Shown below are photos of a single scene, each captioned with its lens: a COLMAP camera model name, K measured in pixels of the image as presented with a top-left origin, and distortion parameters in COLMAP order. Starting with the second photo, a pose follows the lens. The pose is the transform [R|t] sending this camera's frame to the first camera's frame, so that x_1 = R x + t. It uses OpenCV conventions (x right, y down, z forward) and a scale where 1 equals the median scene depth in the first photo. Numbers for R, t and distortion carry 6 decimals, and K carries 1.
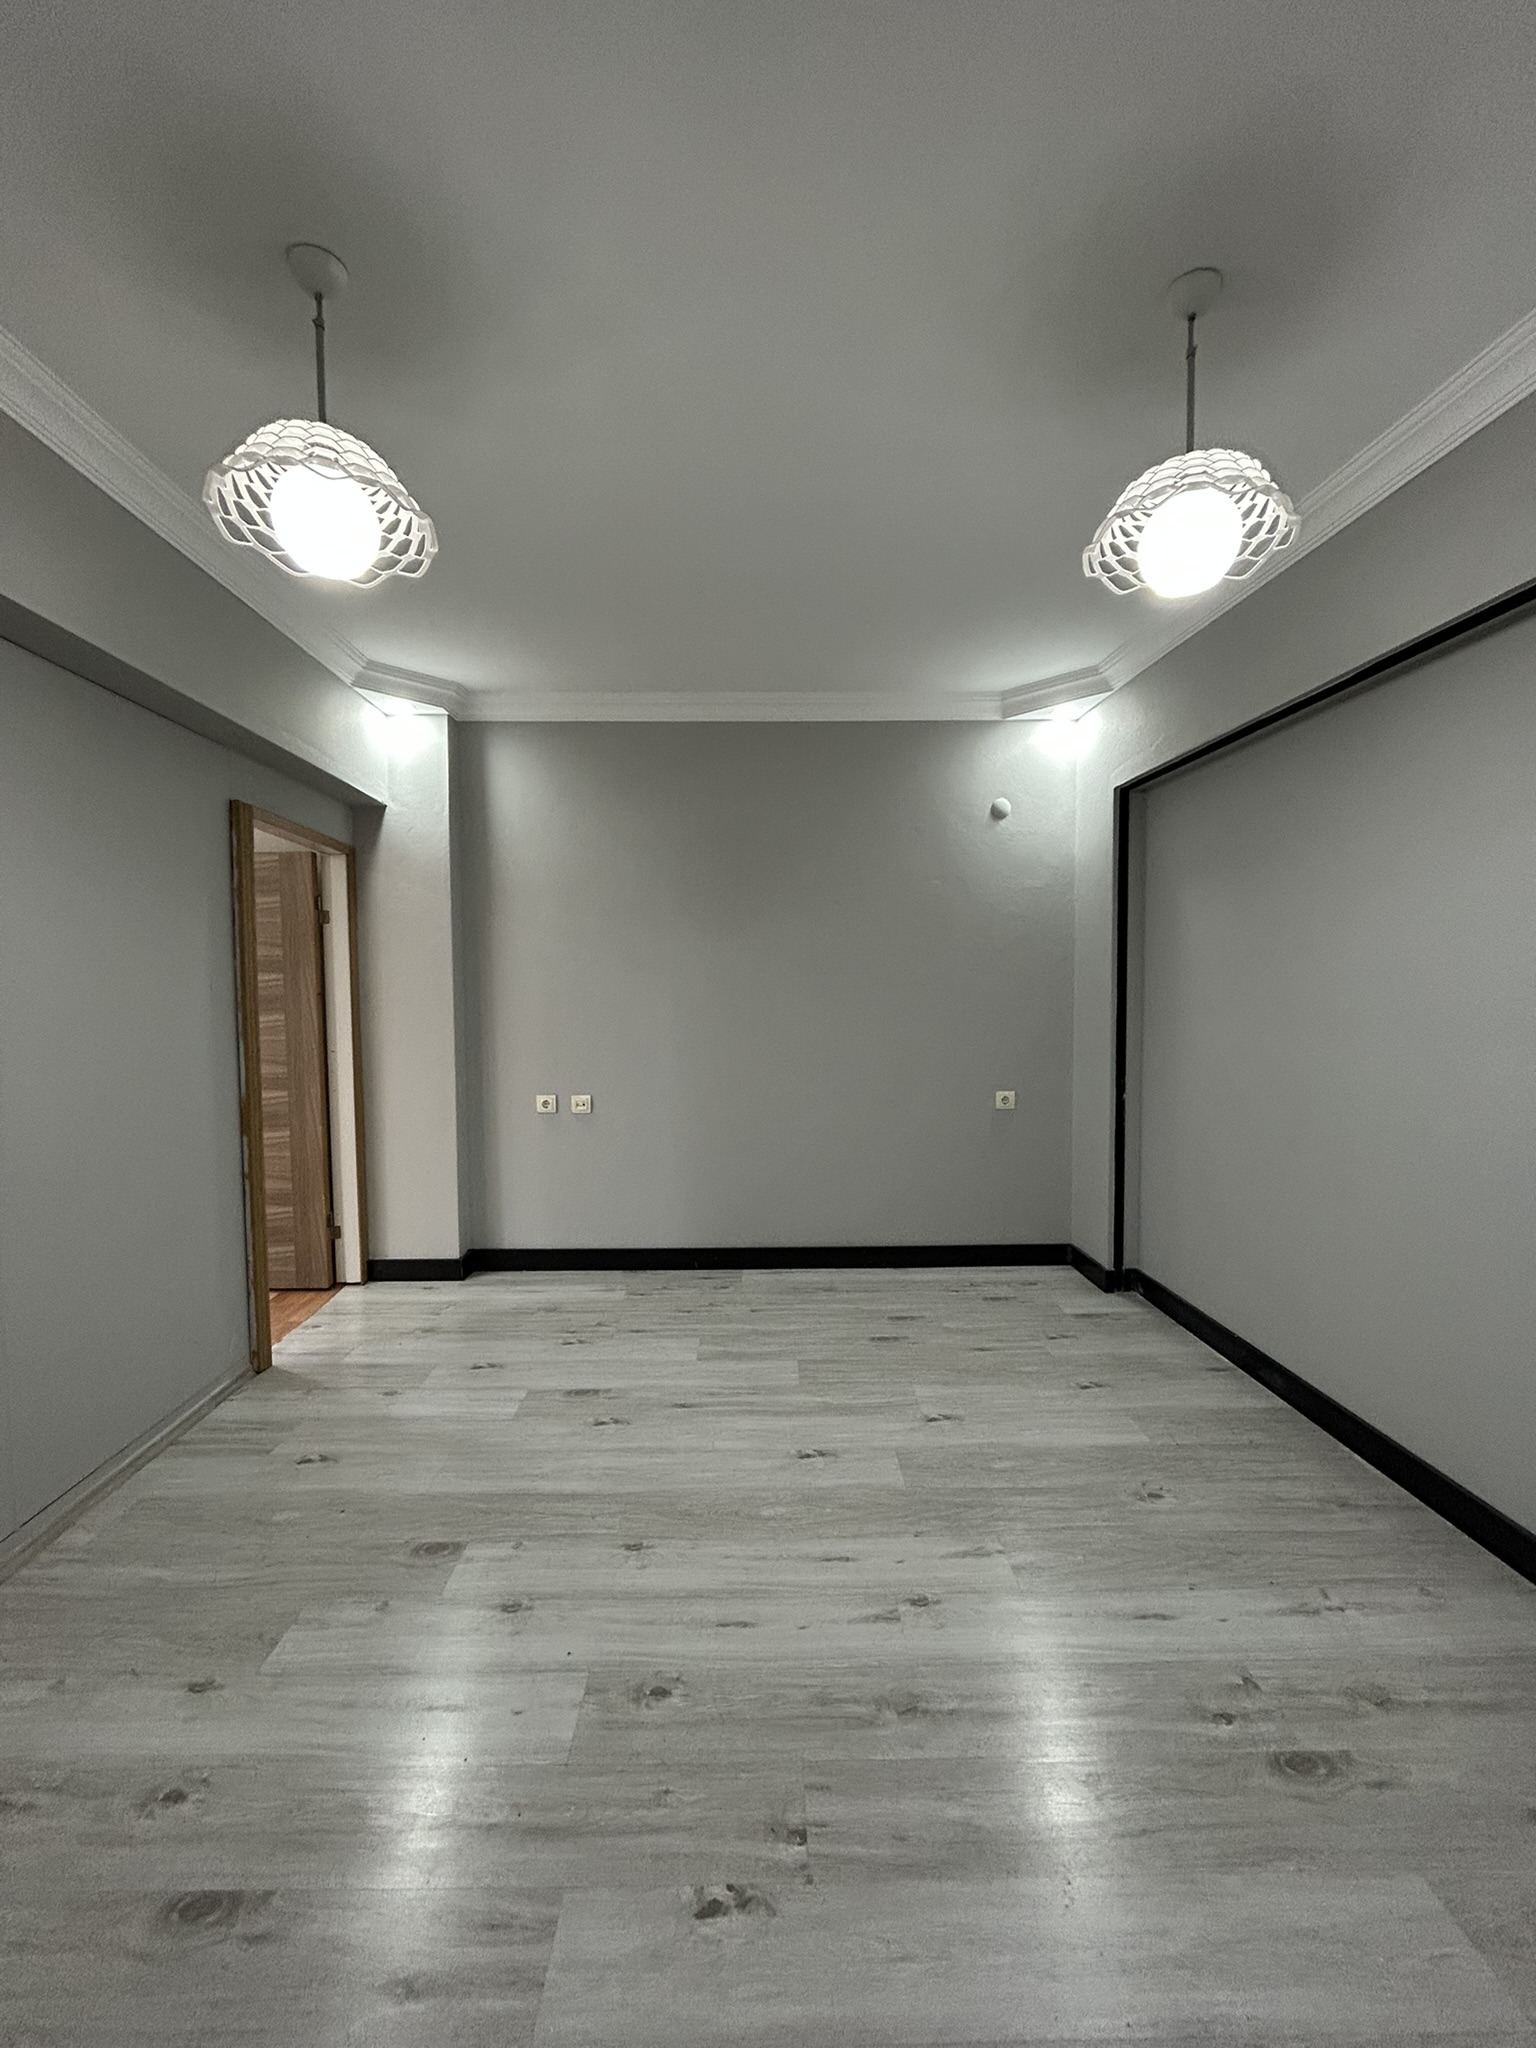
lens RADIAL K [[826.7, 0, 764.4], [0, 826.7, 1024.9], [0, 0, 1]] dist [0.002479, 0.000215]
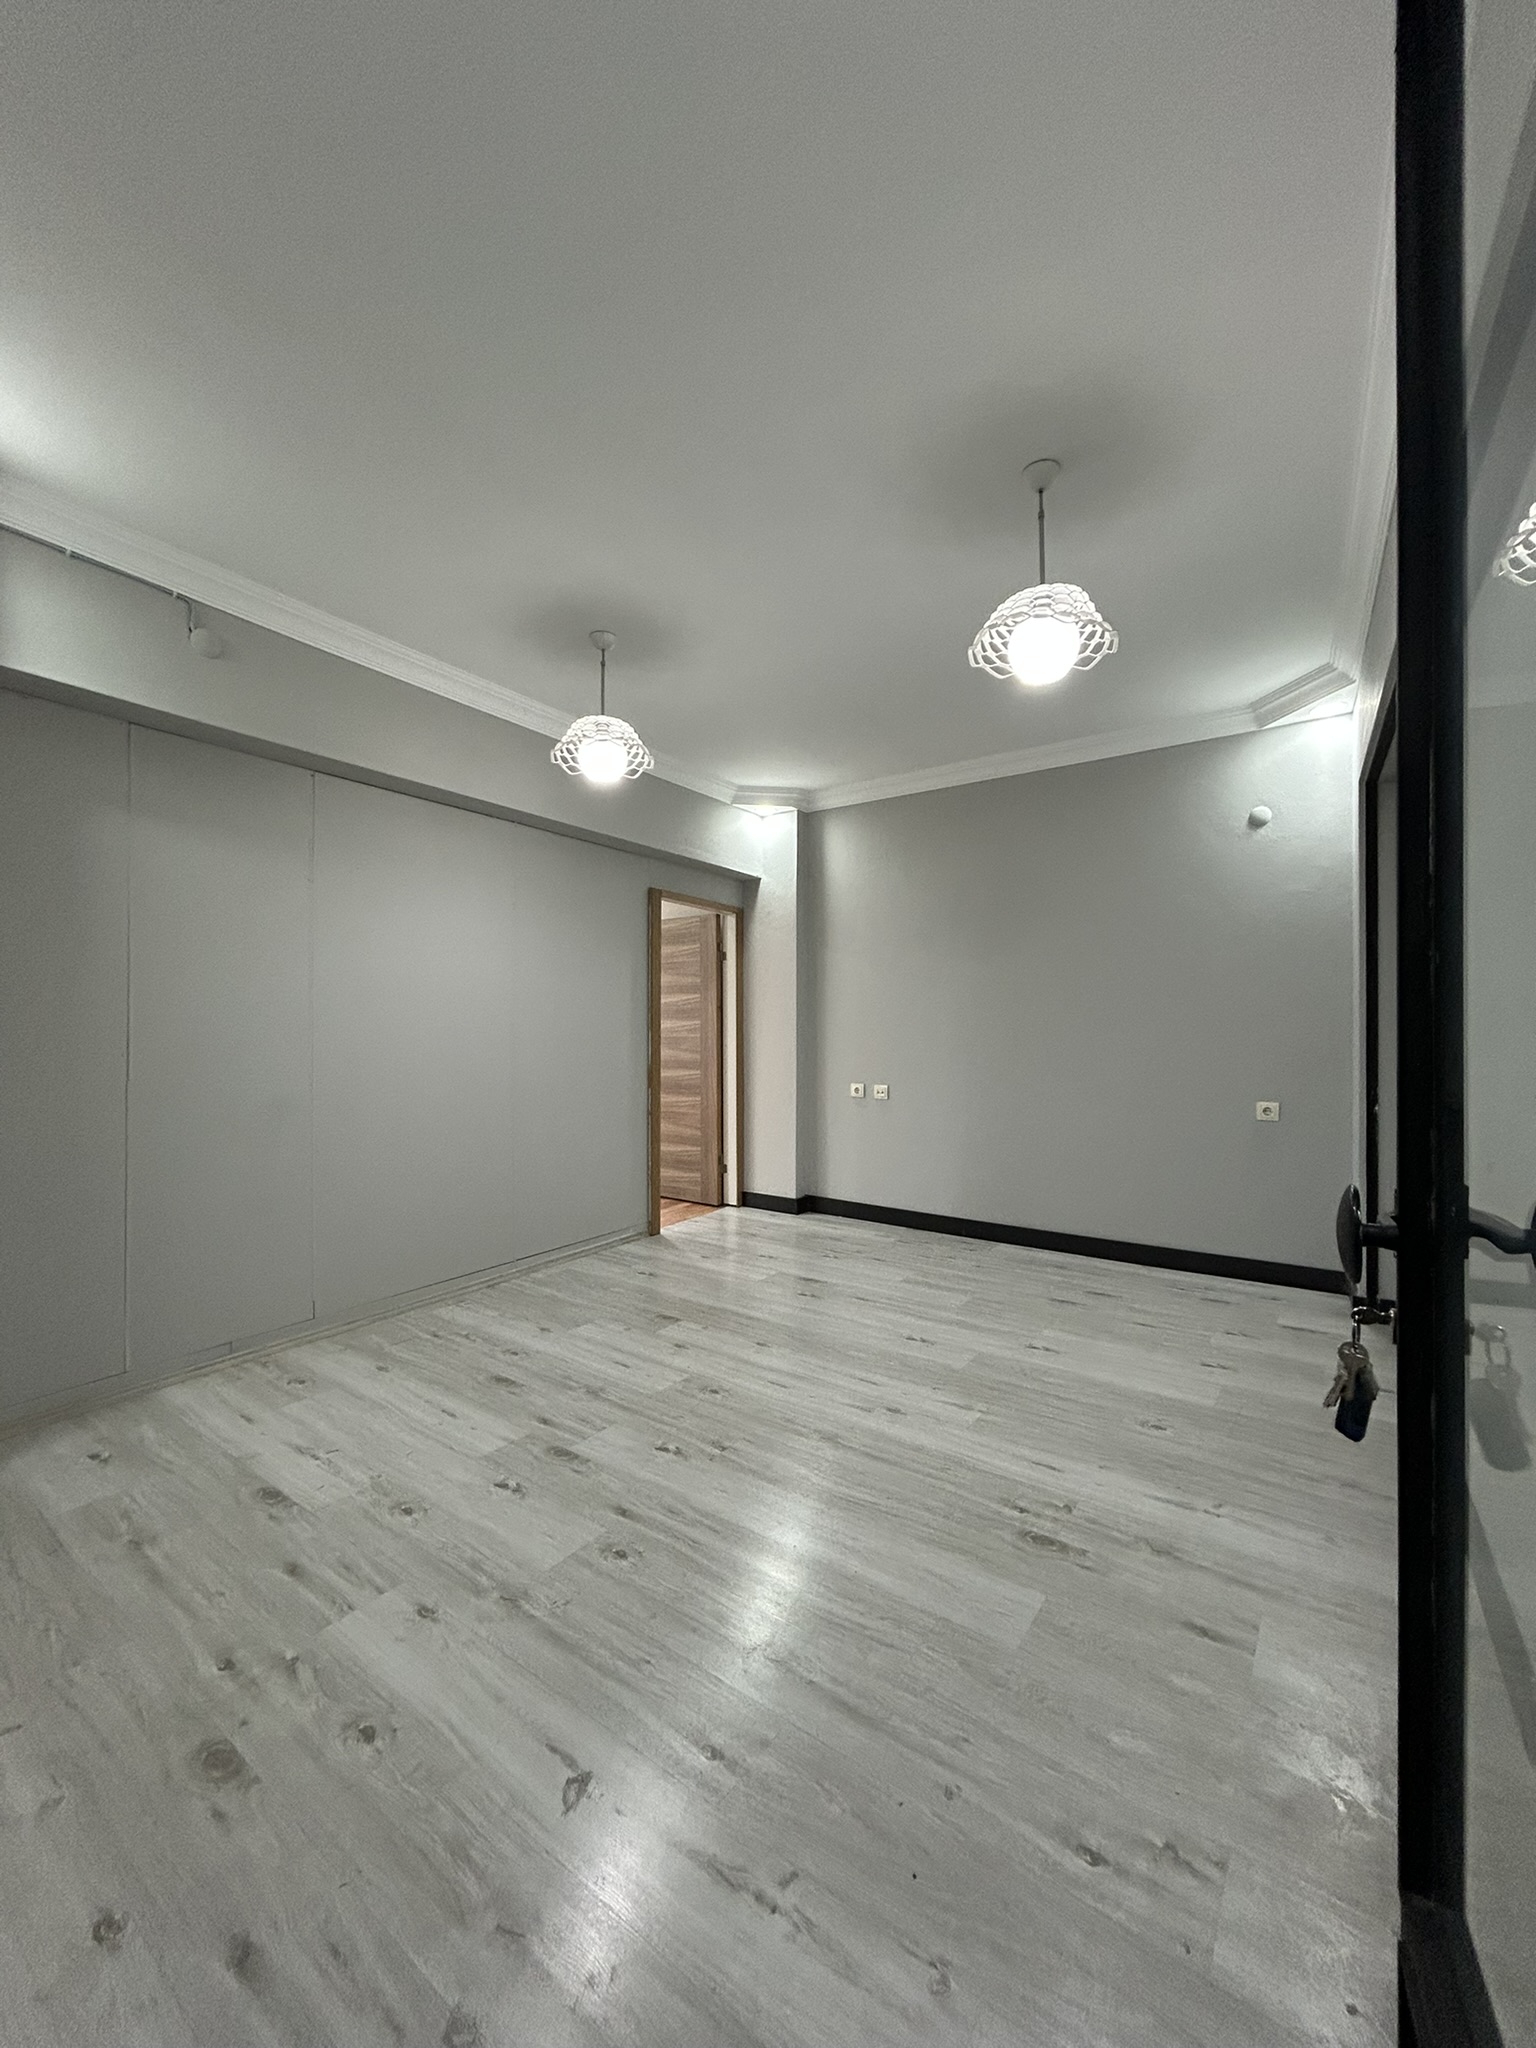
lens RADIAL K [[826.7, 0, 764.4], [0, 826.7, 1024.9], [0, 0, 1]] dist [0.002479, 0.000215]
pose [[0.801142, 0.003889, -0.598462, 0.567798], [-0.032083, 0.998820, -0.036458, 0.062282], [0.597614, 0.048408, 0.800321, -0.200775]]
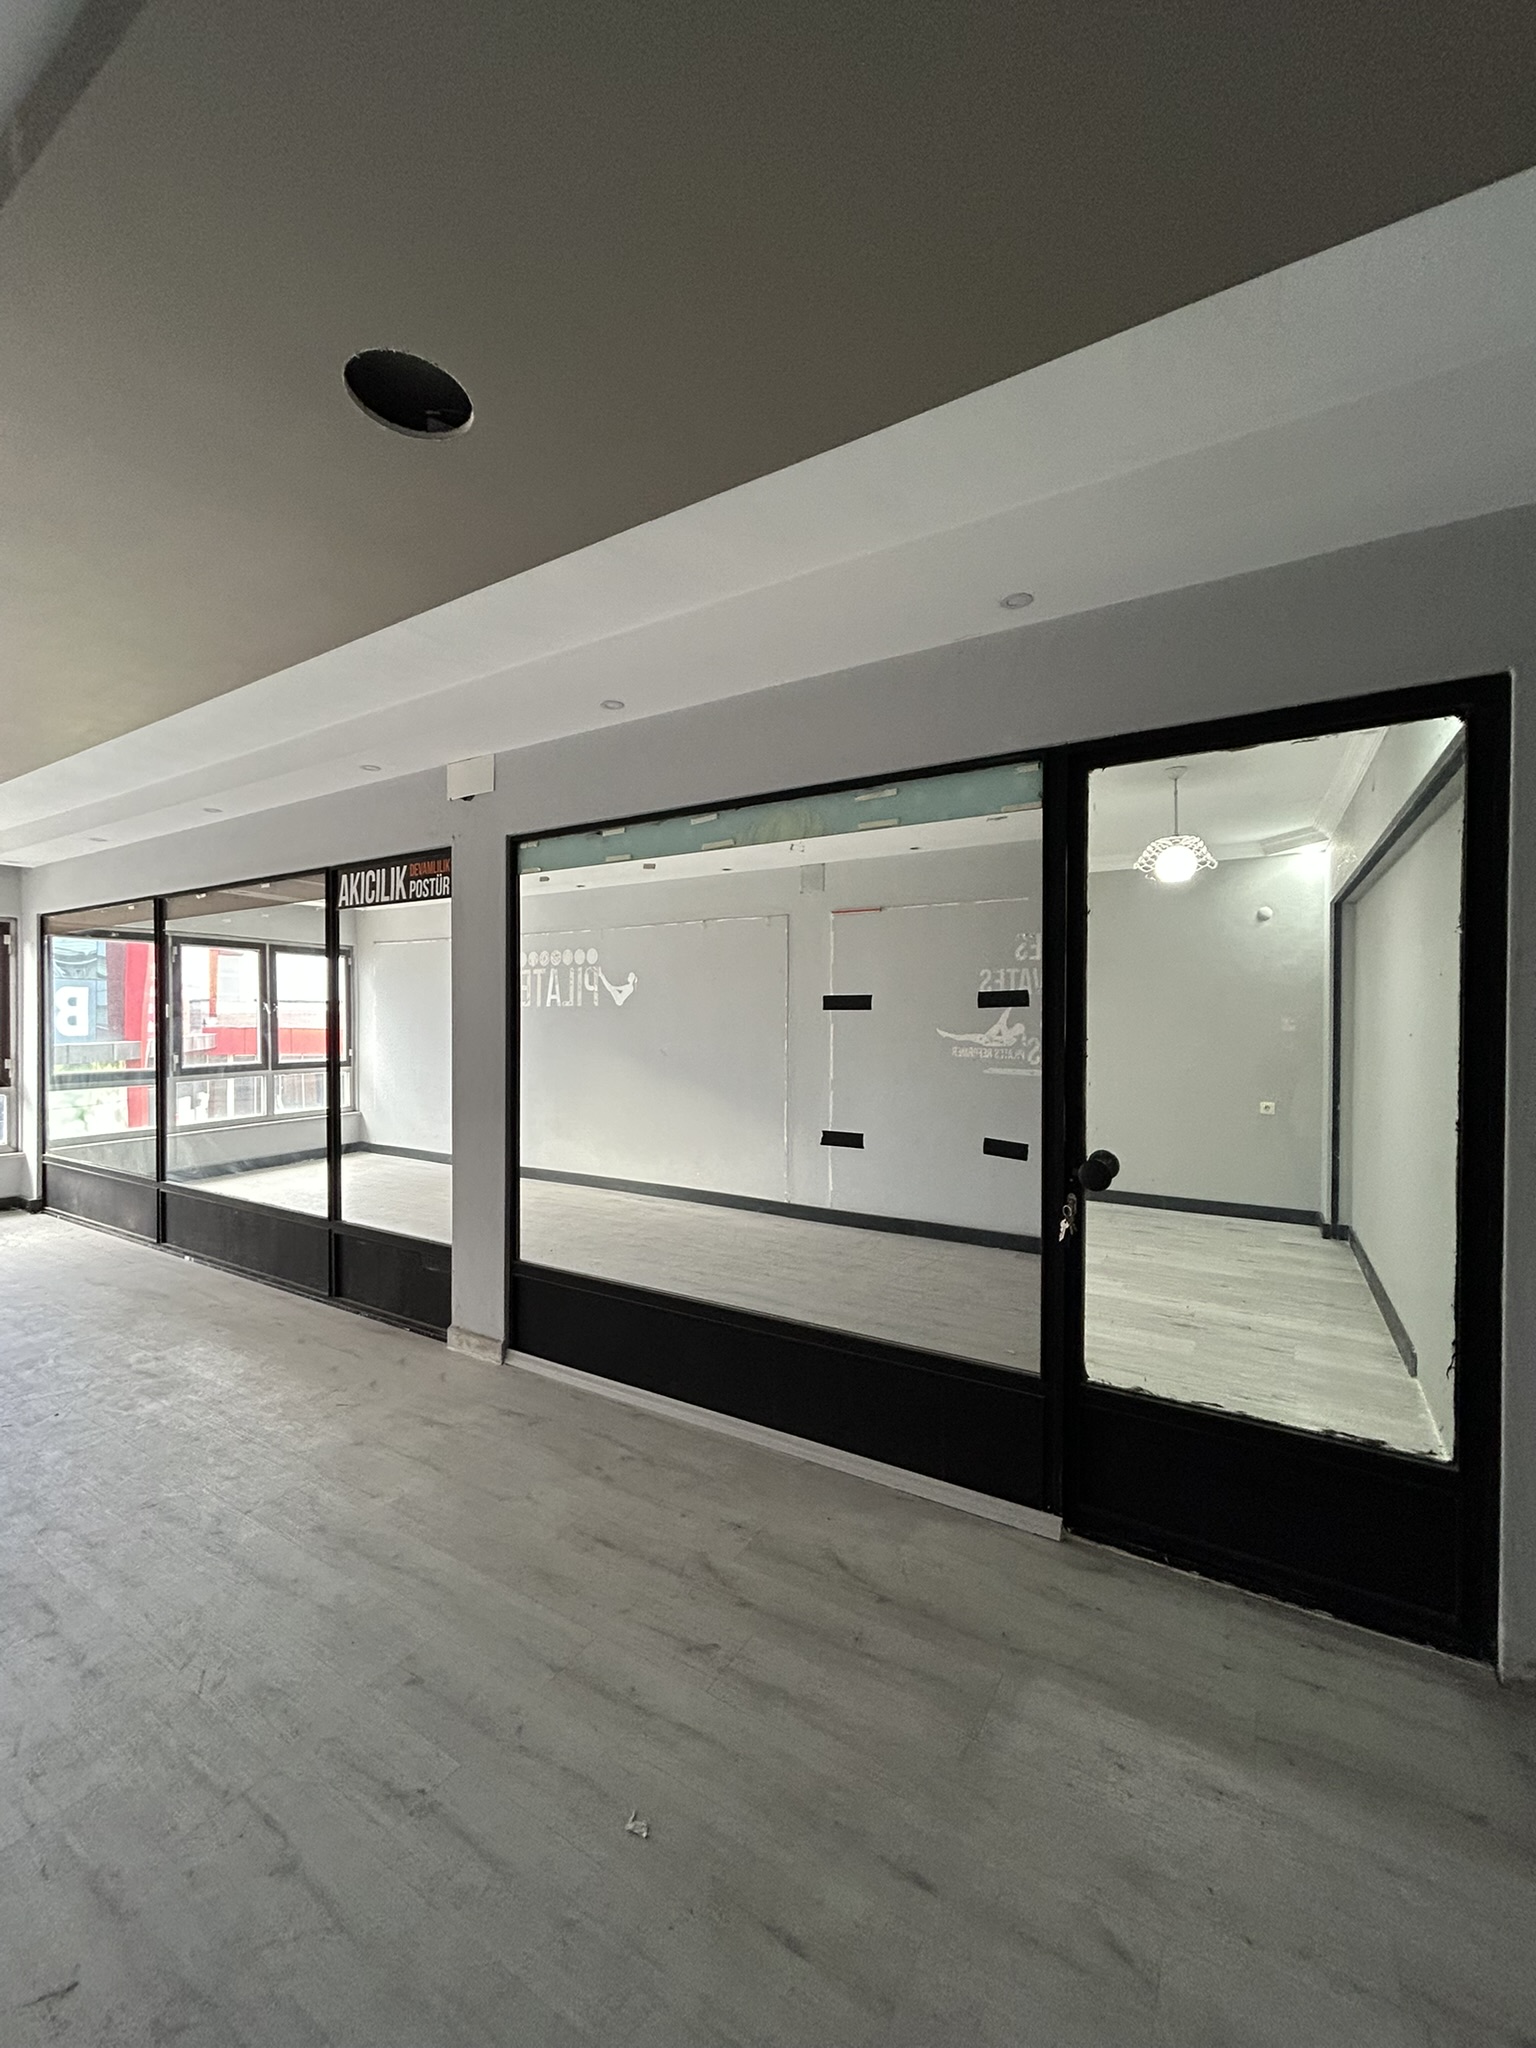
lens RADIAL K [[826.7, 0, 764.4], [0, 826.7, 1024.9], [0, 0, 1]] dist [0.002479, 0.000215]
pose [[0.829973, 0.013302, -0.557645, 0.523150], [-0.035355, 0.998960, -0.028791, 0.023254], [0.556683, 0.043611, 0.829580, -1.055705]]
